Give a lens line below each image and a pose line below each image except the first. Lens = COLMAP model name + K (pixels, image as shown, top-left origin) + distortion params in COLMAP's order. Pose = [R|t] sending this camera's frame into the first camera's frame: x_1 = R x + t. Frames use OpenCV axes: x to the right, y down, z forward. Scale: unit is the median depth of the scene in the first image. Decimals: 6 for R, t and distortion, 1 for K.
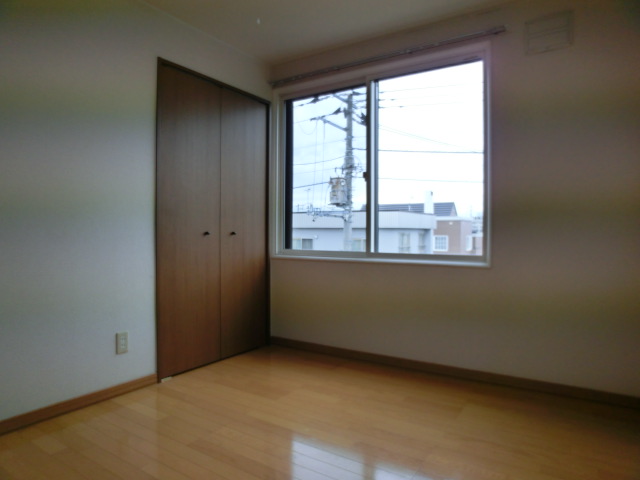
lens RADIAL K [[411.2, 0, 320.3], [0, 411.2, 239.2], [0, 0, 1]] dist [-0.066590, 0.004647]
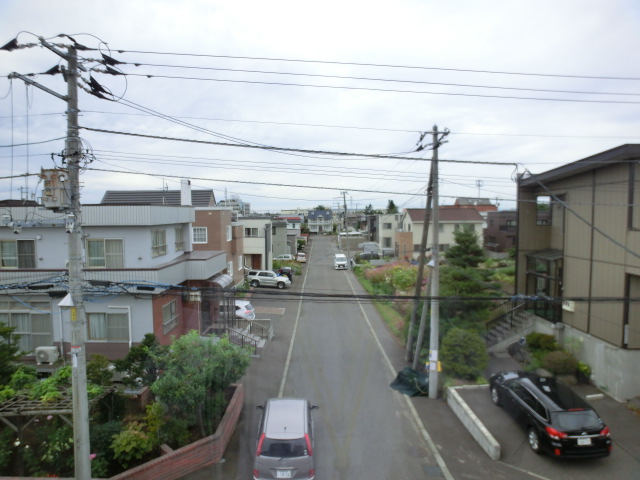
lens RADIAL K [[411.2, 0, 318.4], [0, 411.2, 239.9], [0, 0, 1]] dist [-0.066590, 0.004647]
pose [[0.839323, -0.039838, 0.542171, 0.045481], [0.015087, 0.998634, 0.050022, -0.058337], [-0.543423, -0.033805, 0.838778, 0.203171]]
